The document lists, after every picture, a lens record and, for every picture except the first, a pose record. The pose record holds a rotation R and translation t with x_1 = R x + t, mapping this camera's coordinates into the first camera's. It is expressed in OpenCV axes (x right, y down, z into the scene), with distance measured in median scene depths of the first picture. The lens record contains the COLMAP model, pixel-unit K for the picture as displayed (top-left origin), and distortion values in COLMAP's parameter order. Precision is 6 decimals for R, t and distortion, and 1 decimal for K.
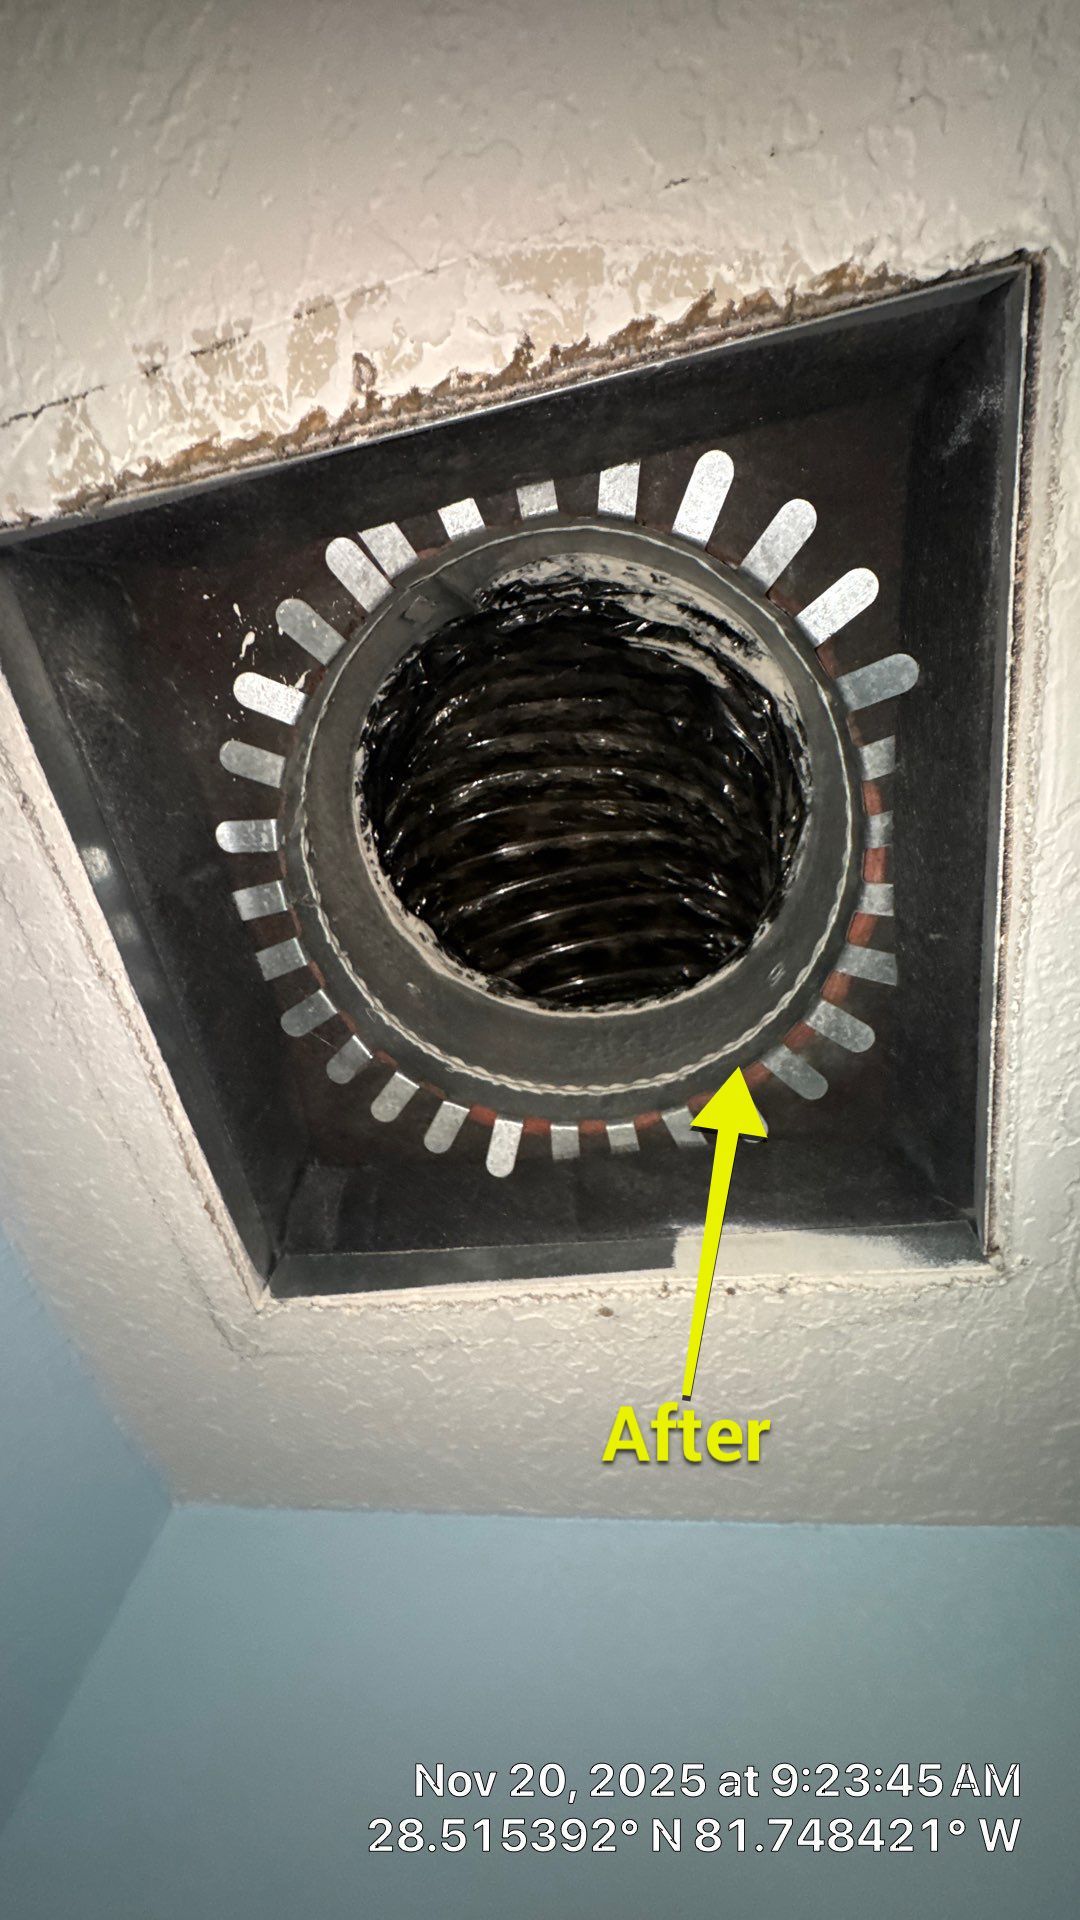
lens RADIAL K [[766.3, 0, 544.8], [0, 766.3, 960.0], [0, 0, 1]] dist [-0.001979, -0.000316]
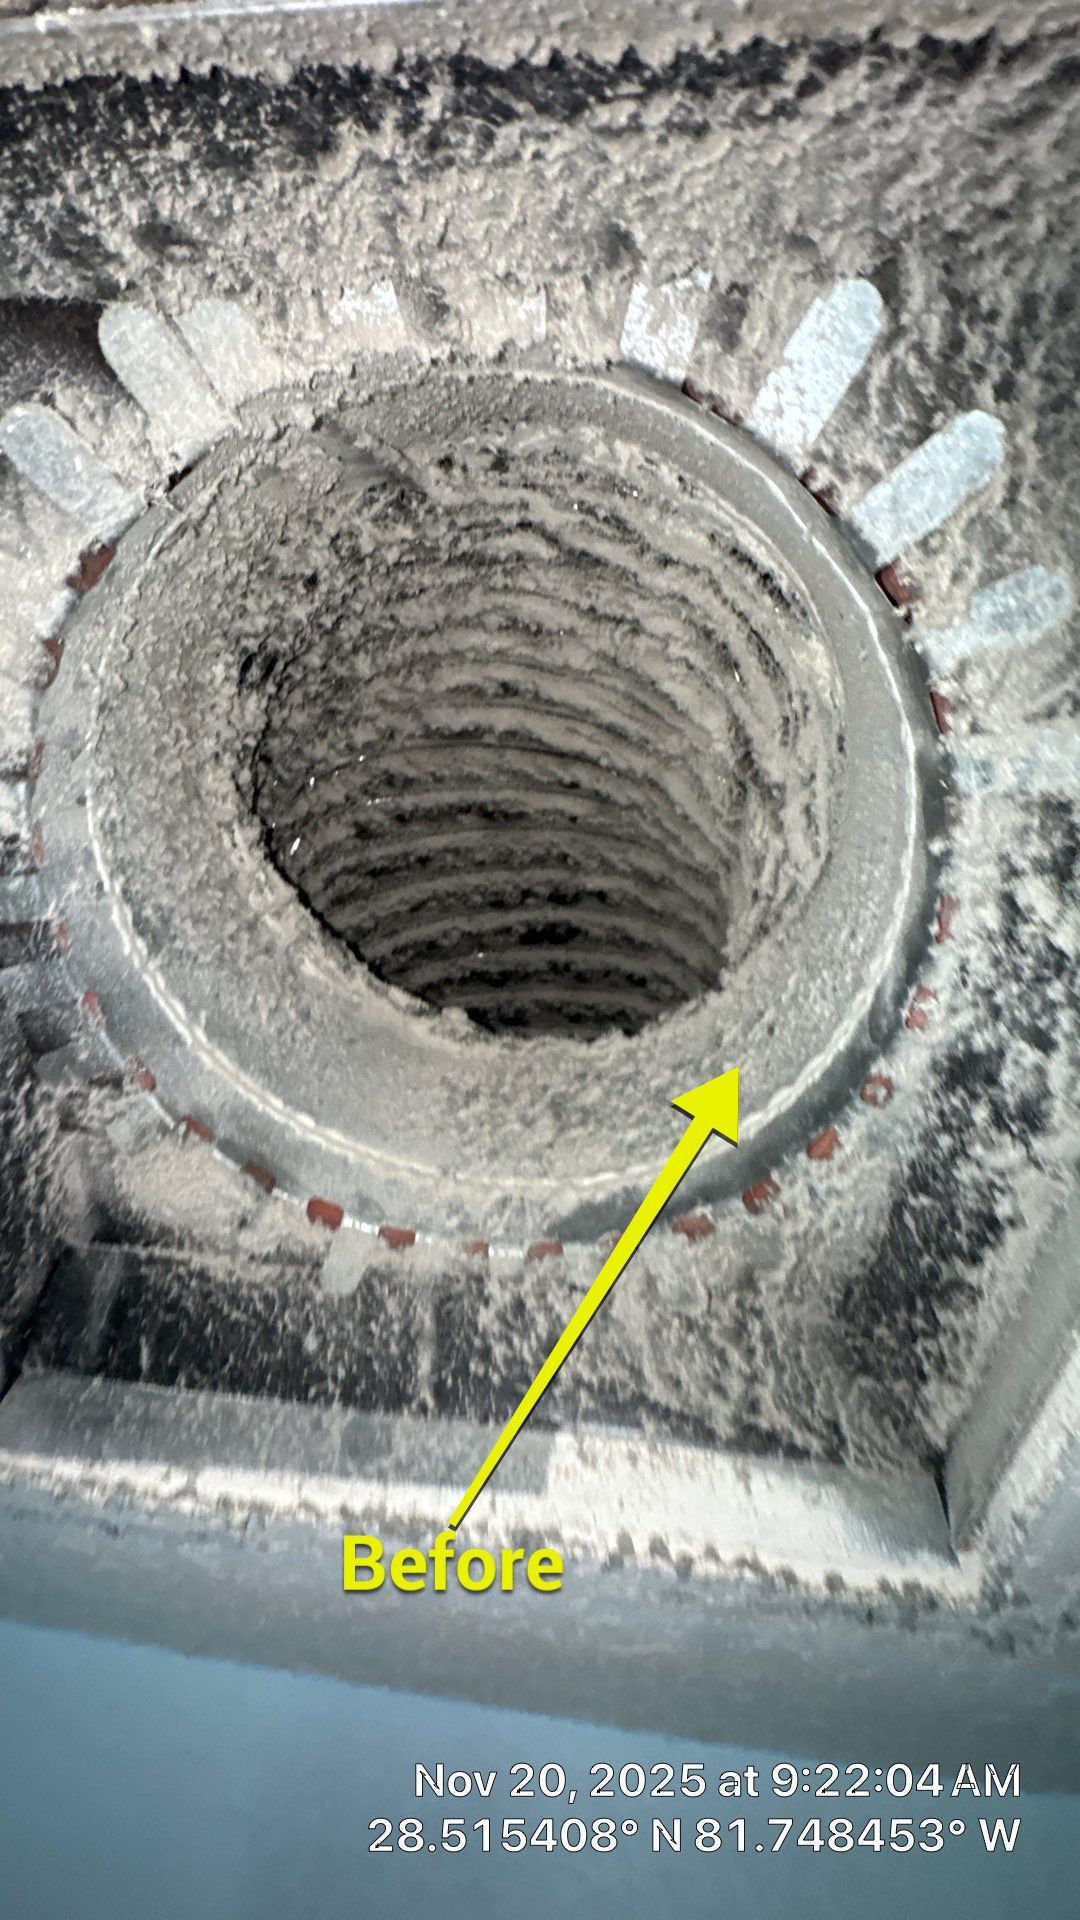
lens RADIAL K [[782.9, 0, 542.0], [0, 782.9, 971.8], [0, 0, 1]] dist [-0.002859, -0.000521]
pose [[0.984889, 0.144428, 0.095568, 0.027190], [-0.156860, 0.977818, 0.138807, -0.240219], [-0.073401, -0.151700, 0.985697, 0.416149]]
